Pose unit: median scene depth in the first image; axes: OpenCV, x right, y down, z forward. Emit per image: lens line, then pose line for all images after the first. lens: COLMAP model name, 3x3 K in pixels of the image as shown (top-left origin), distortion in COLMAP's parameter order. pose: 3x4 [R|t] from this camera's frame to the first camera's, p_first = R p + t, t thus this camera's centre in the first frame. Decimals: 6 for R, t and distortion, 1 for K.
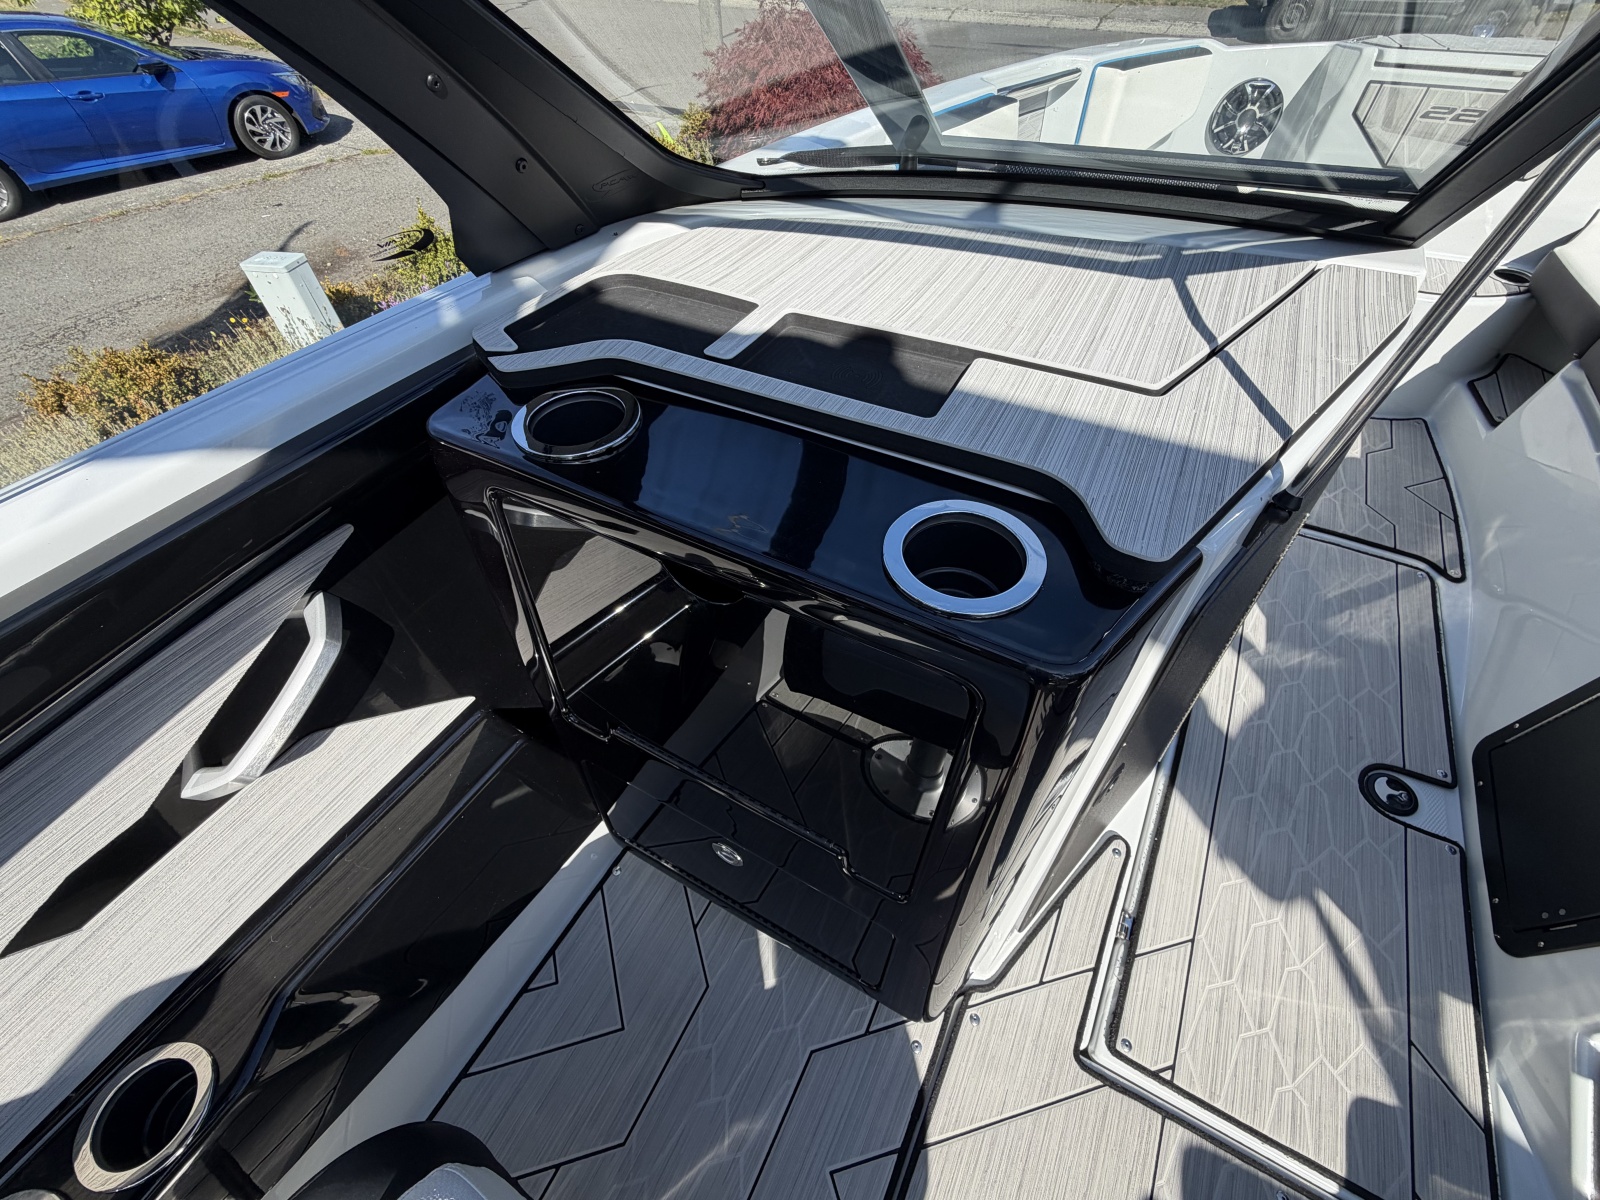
lens RADIAL K [[647.5, 0, 801.7], [0, 647.5, 599.1], [0, 0, 1]] dist [0.000017, -0.000234]
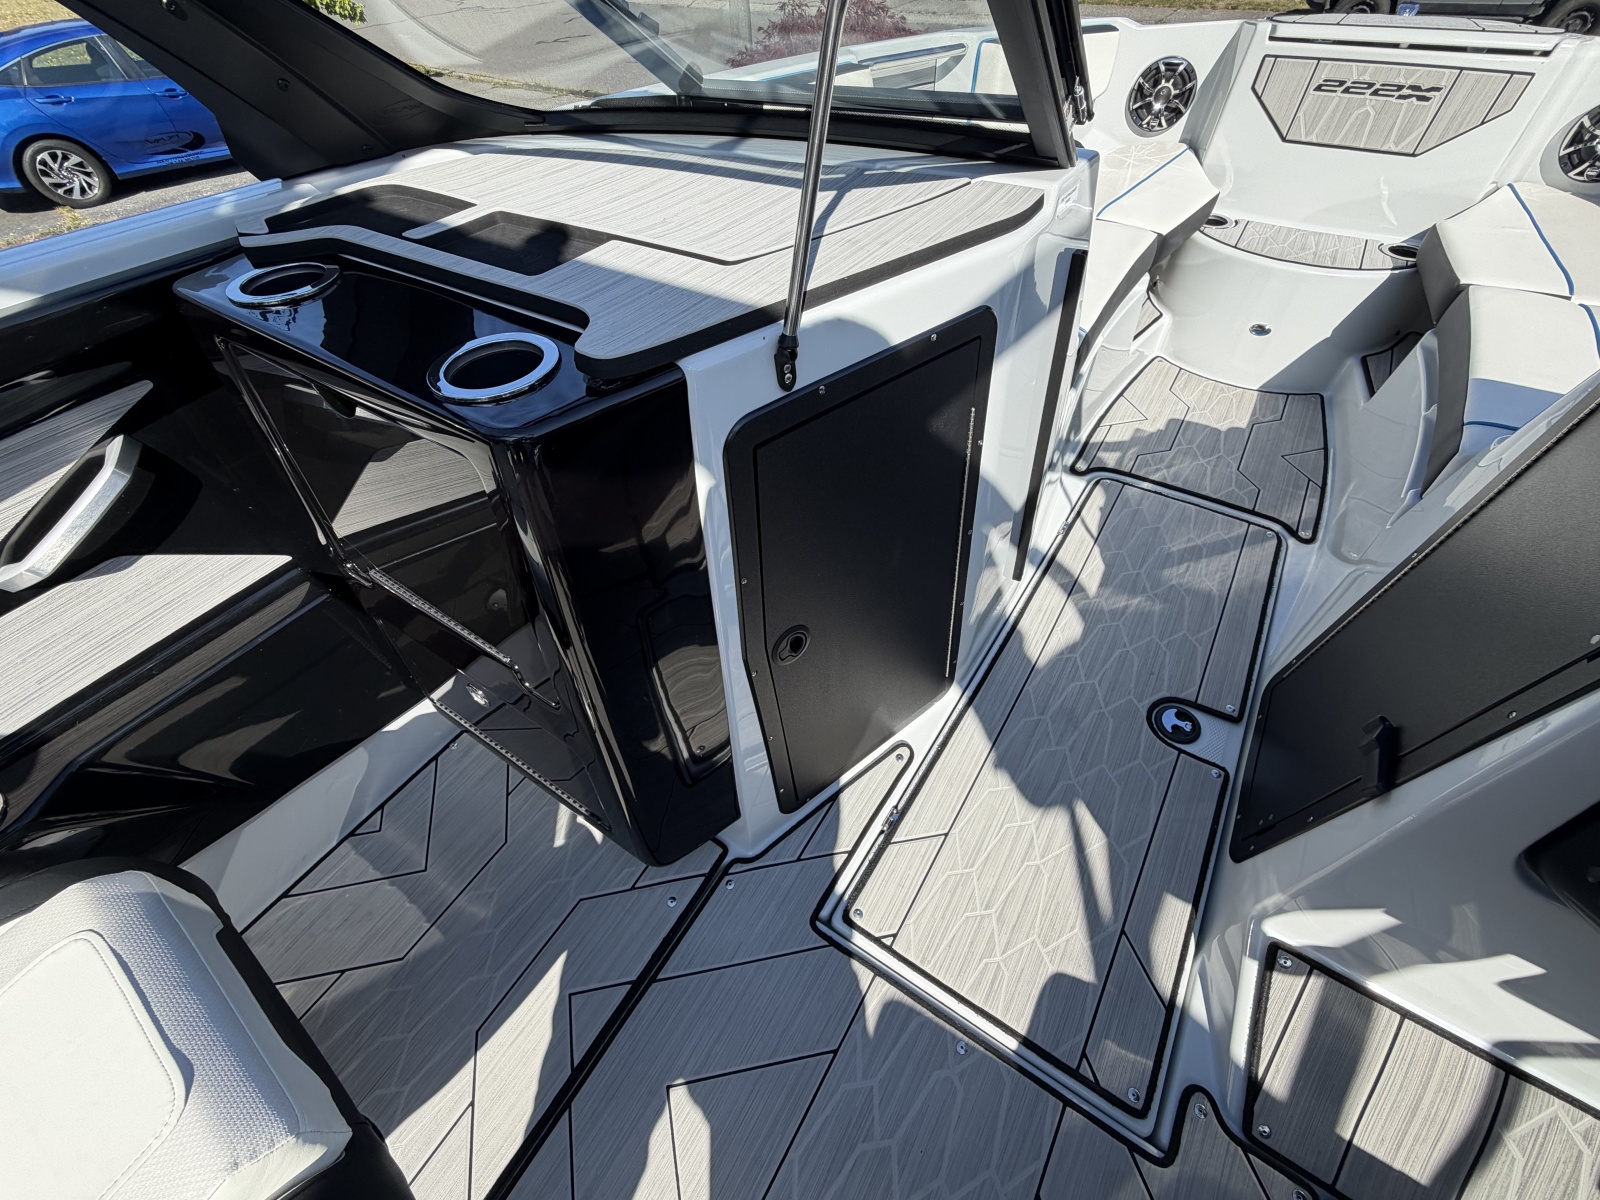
lens RADIAL K [[647.5, 0, 804.0], [0, 647.5, 600.9], [0, 0, 1]] dist [0.000017, -0.000234]
pose [[0.996813, 0.051765, -0.060691, 0.402595], [-0.052140, 0.998629, -0.004608, 0.153323], [0.060370, 0.007757, 0.998146, -0.089450]]
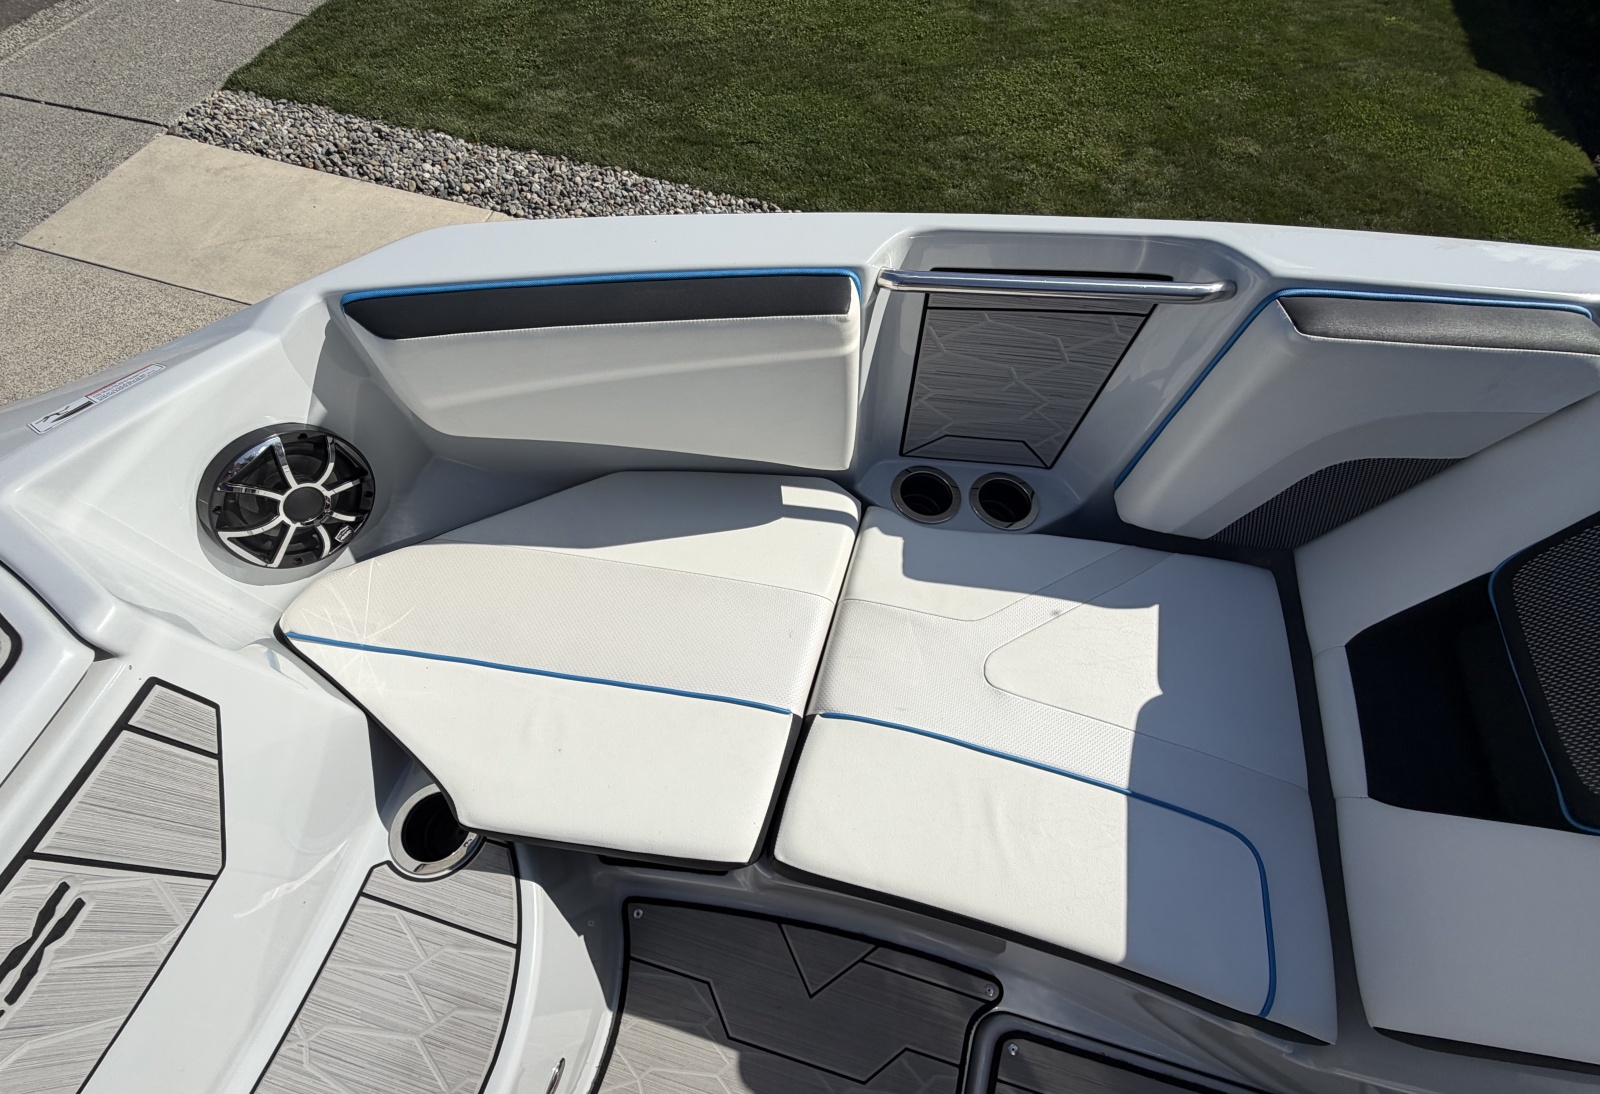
lens RADIAL K [[644.6, 0, 800.4], [0, 644.6, 579.9], [0, 0, 1]] dist [0.000783, 0.000047]
pose [[-0.220999, -0.852618, 0.473499, 1.523604], [0.712875, 0.190100, 0.675034, -1.042924], [-0.665558, 0.486728, 0.565799, 0.717306]]
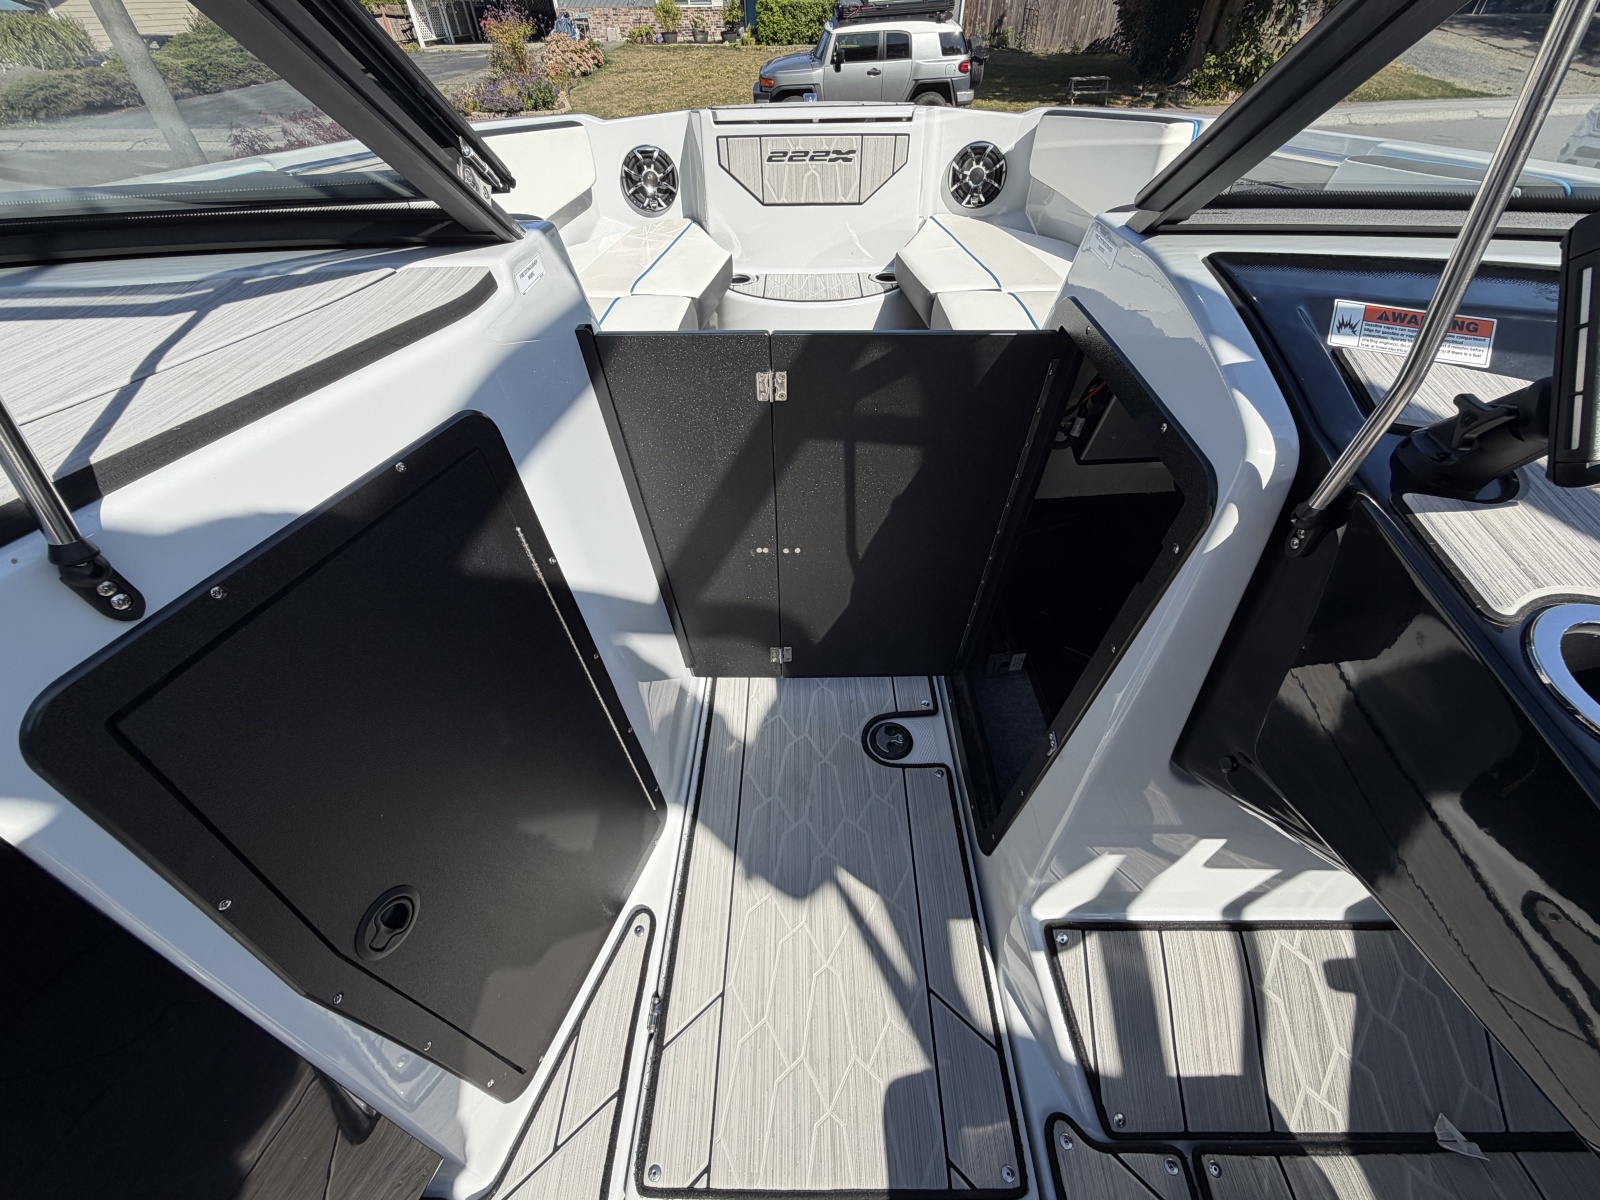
lens RADIAL K [[647.5, 0, 802.0], [0, 647.5, 600.2], [0, 0, 1]] dist [0.000017, -0.000234]
pose [[0.880998, -0.317296, 0.350951, 0.545446], [0.355783, 0.933264, -0.049360, 0.101474], [-0.311868, 0.168349, 0.935092, 0.039637]]
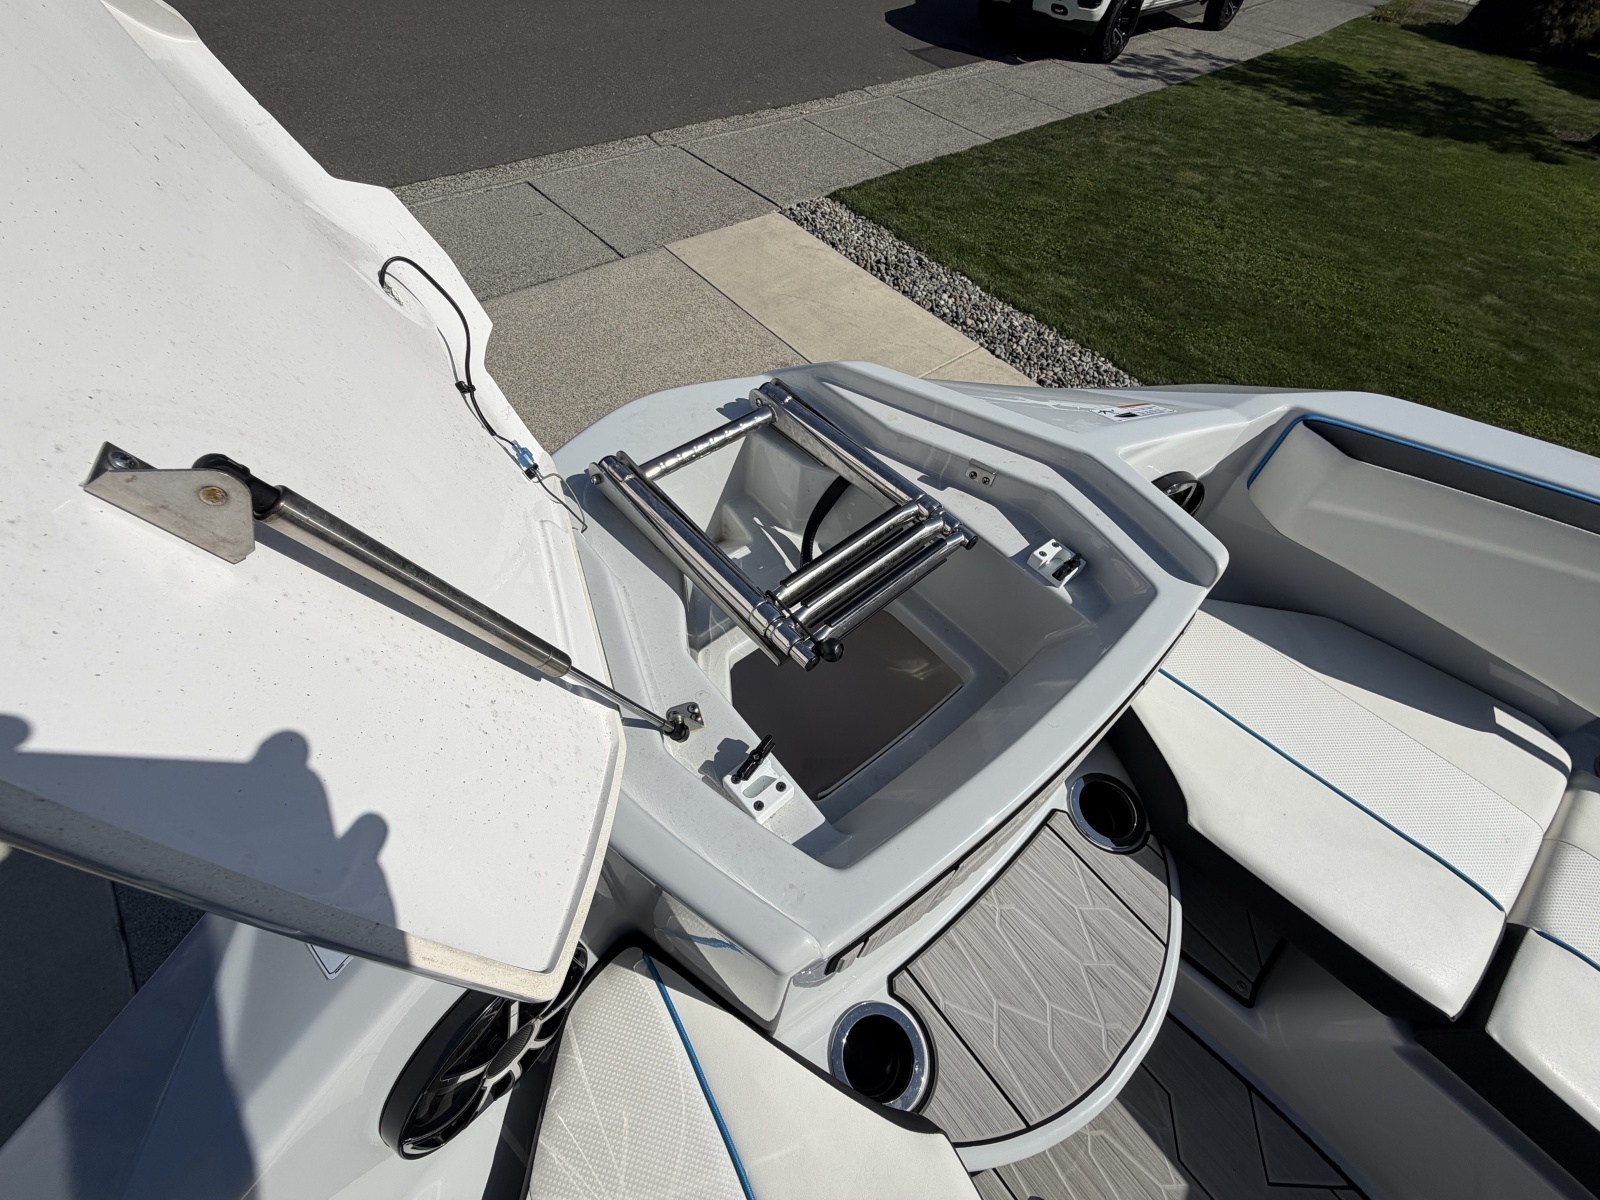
lens RADIAL K [[647.5, 0, 795.9], [0, 647.5, 597.7], [0, 0, 1]] dist [0.000017, -0.000234]
pose [[0.364577, -0.715073, 0.596451, 1.250255], [0.638086, 0.658357, 0.399265, -1.601743], [-0.678182, 0.235024, 0.696300, 1.171059]]
